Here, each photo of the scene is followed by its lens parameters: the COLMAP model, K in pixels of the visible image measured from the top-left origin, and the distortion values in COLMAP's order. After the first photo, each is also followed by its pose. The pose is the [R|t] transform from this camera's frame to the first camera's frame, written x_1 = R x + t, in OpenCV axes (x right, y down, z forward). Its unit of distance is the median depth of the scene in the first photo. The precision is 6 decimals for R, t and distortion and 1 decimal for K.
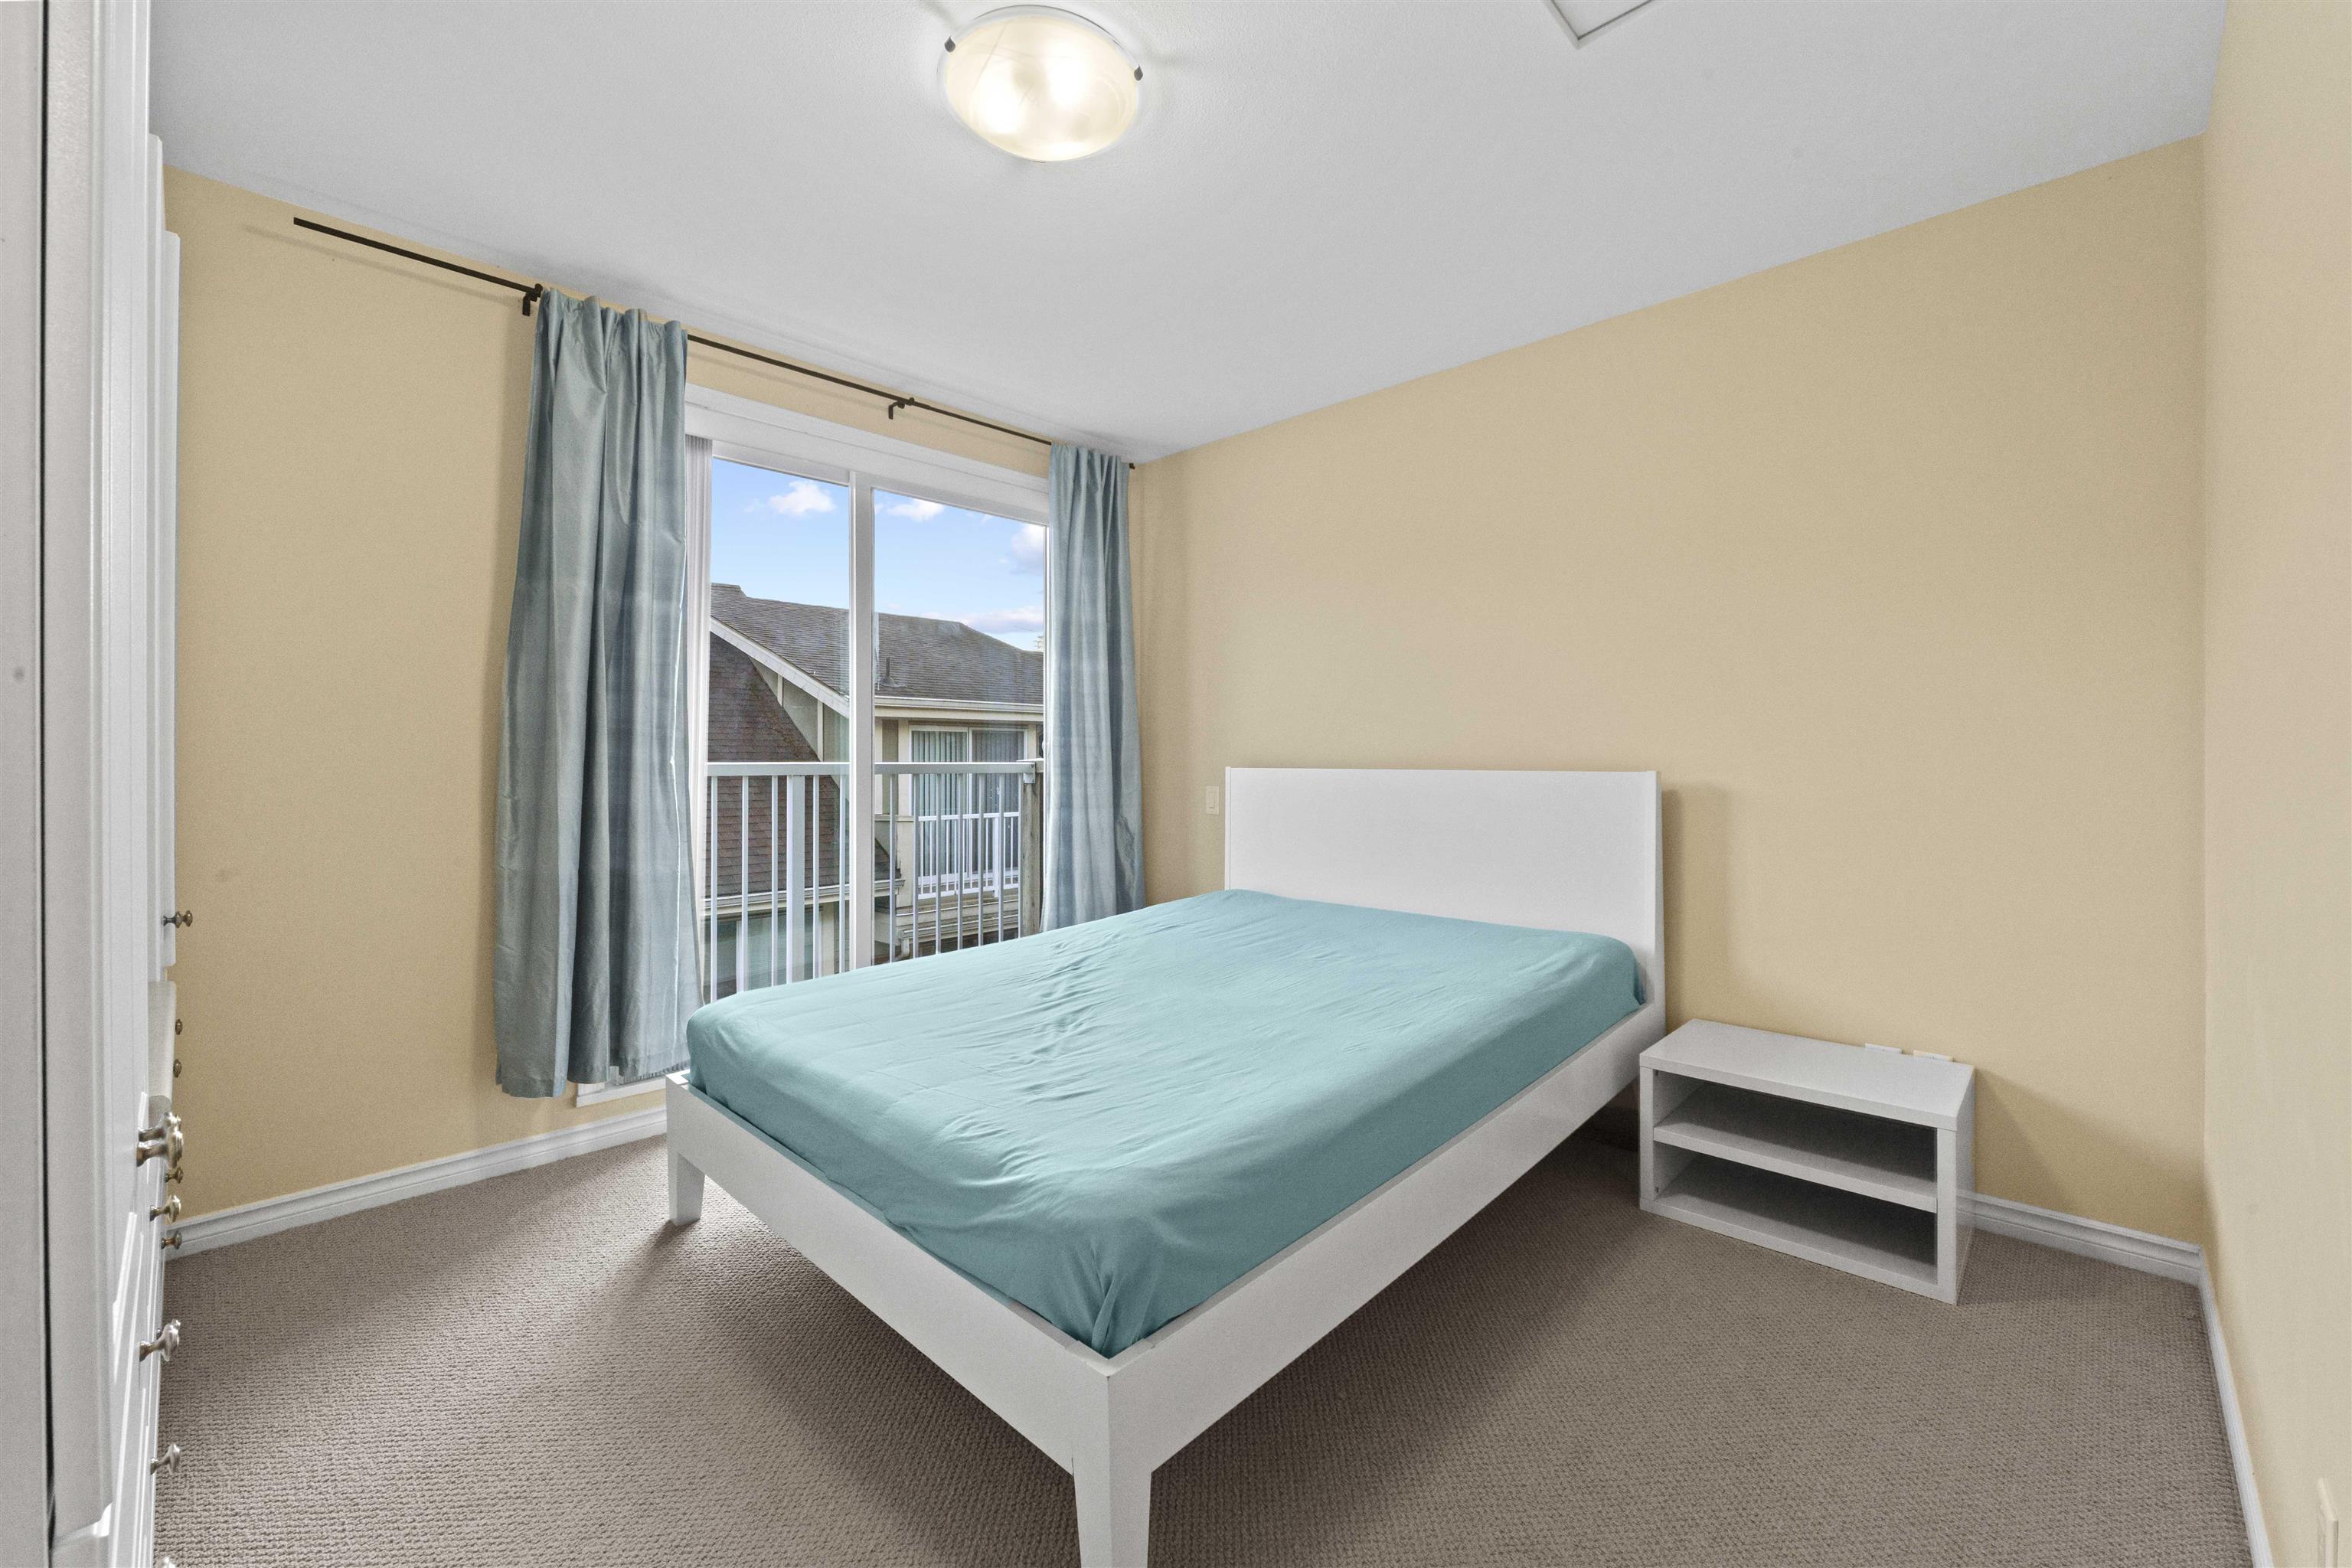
lens RADIAL K [[937.4, 0, 1182.2], [0, 937.4, 762.9], [0, 0, 1]] dist [-0.000716, -0.001398]
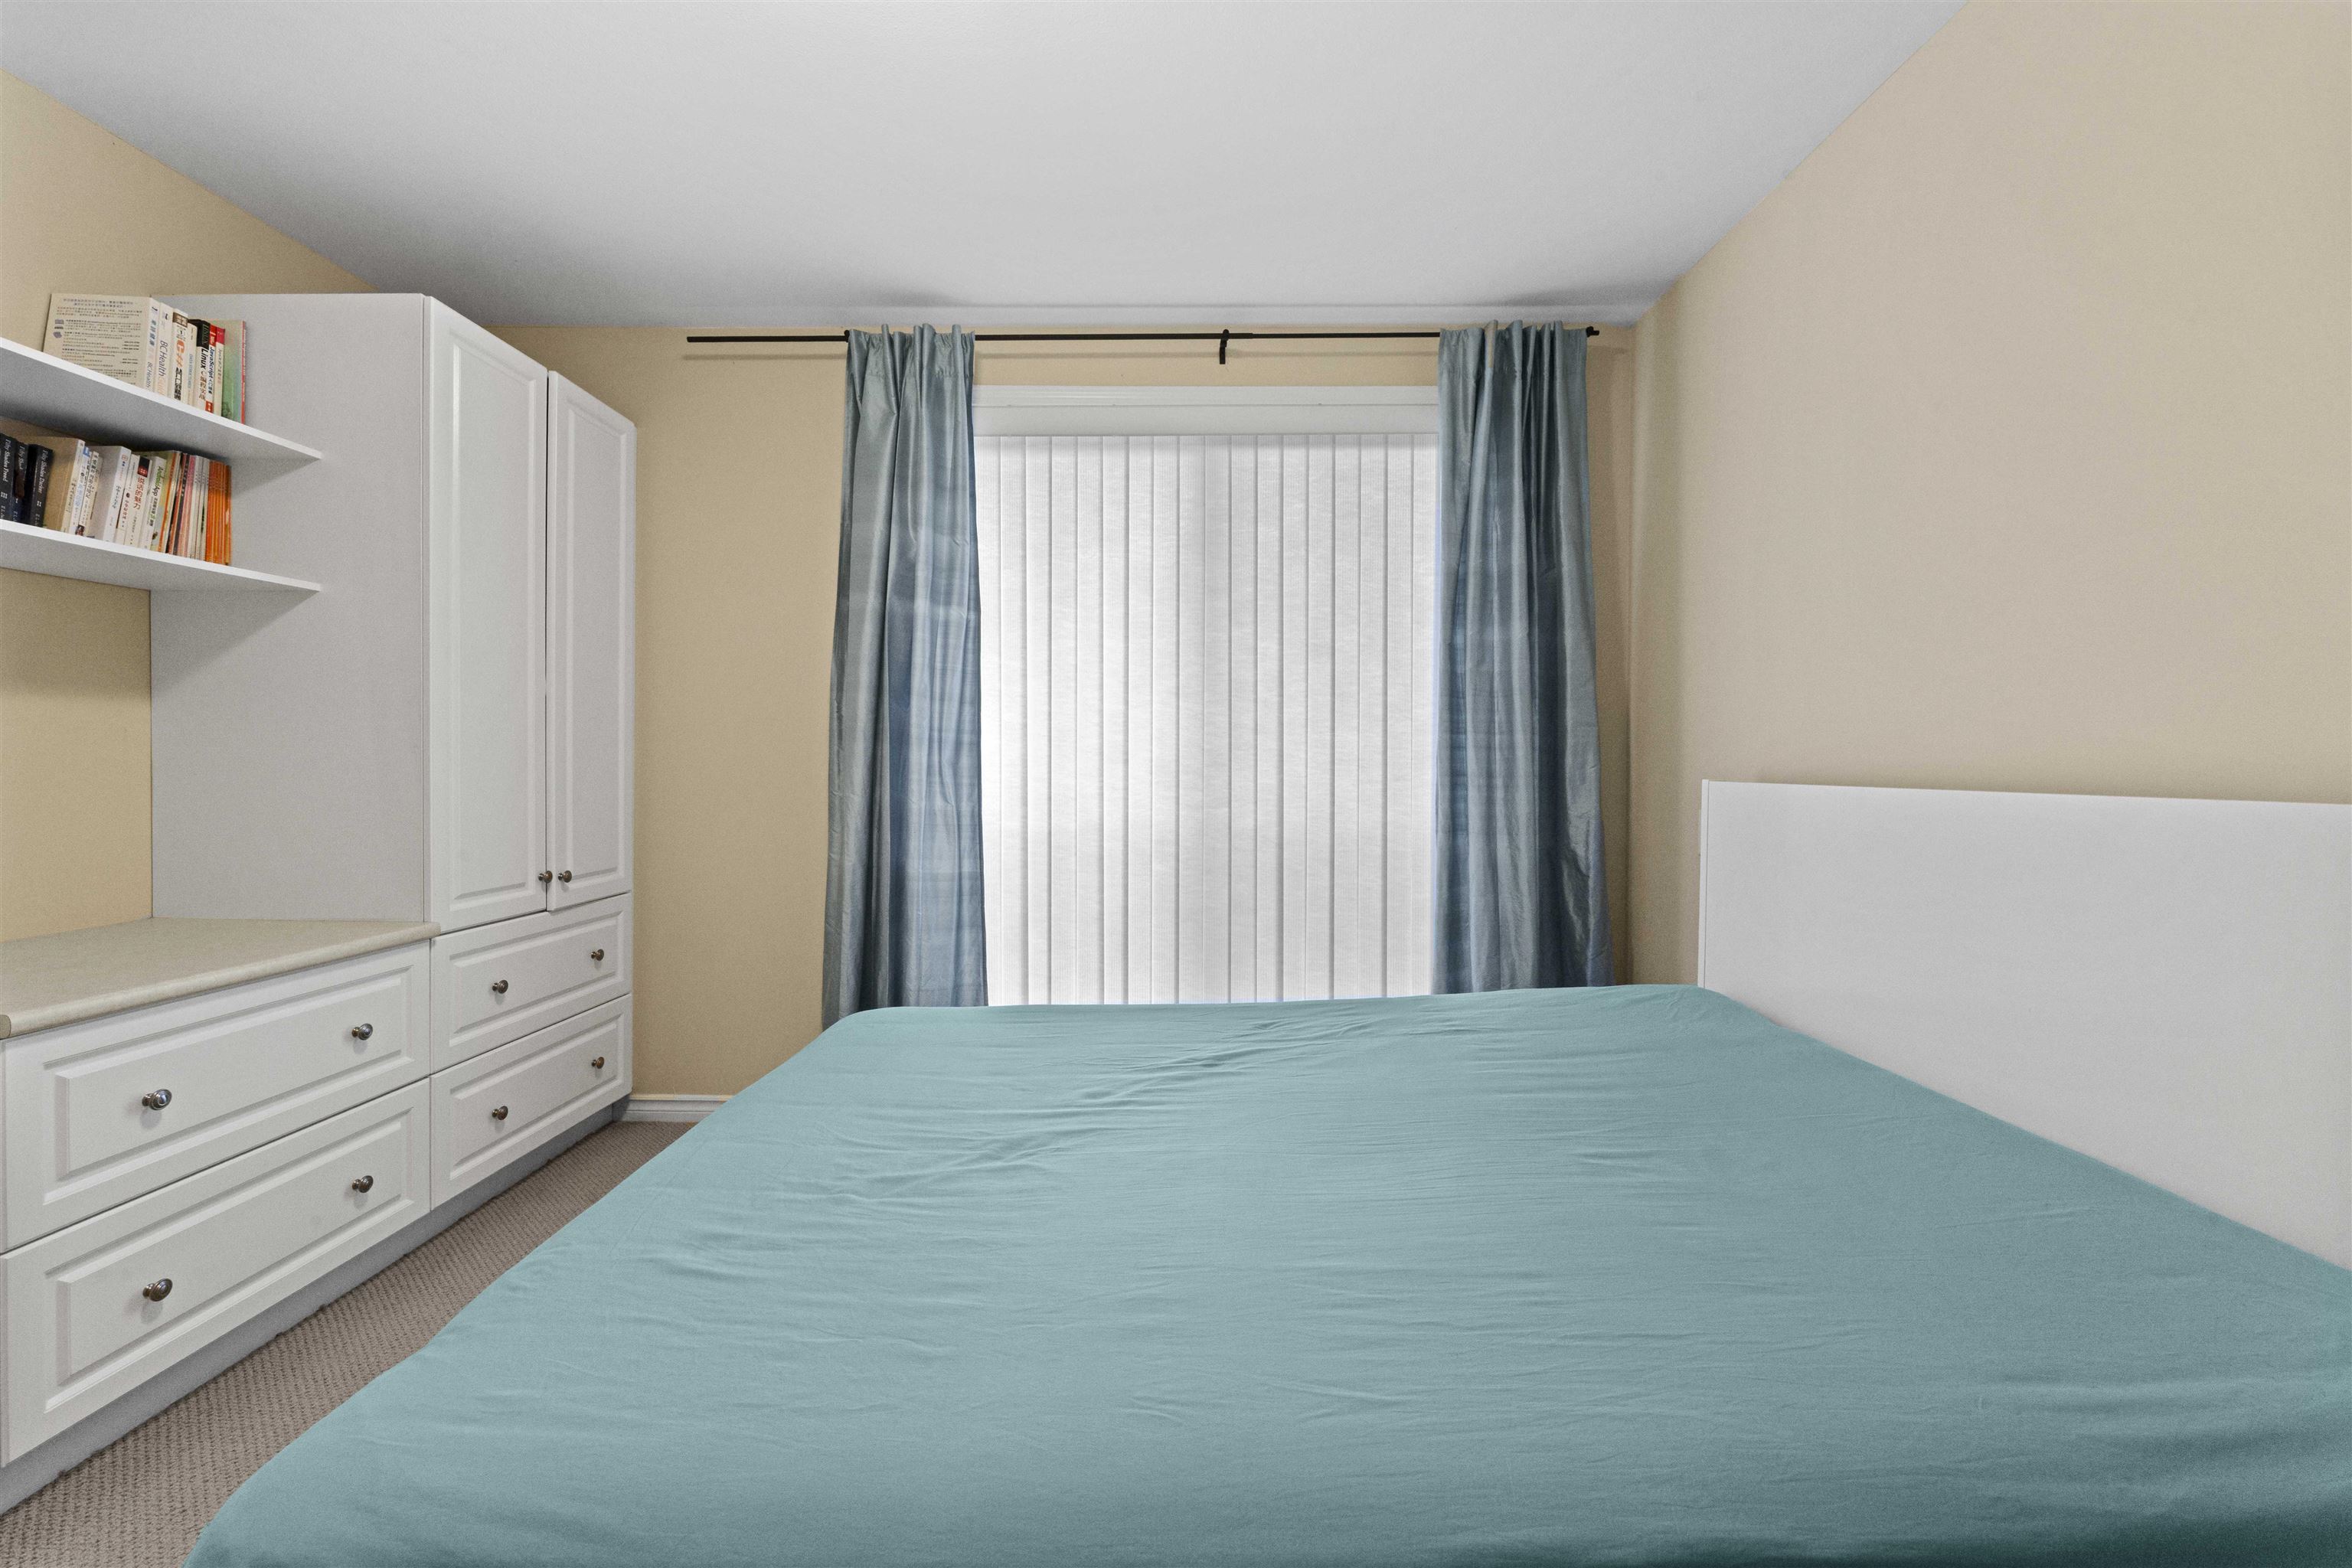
lens RADIAL K [[937.4, 0, 1175.3], [0, 937.4, 774.2], [0, 0, 1]] dist [-0.000716, -0.001398]
pose [[0.688198, 0.014938, -0.725369, 0.340017], [-0.007293, 0.999880, 0.013672, -0.005893], [0.725486, -0.004119, 0.688225, 0.454672]]
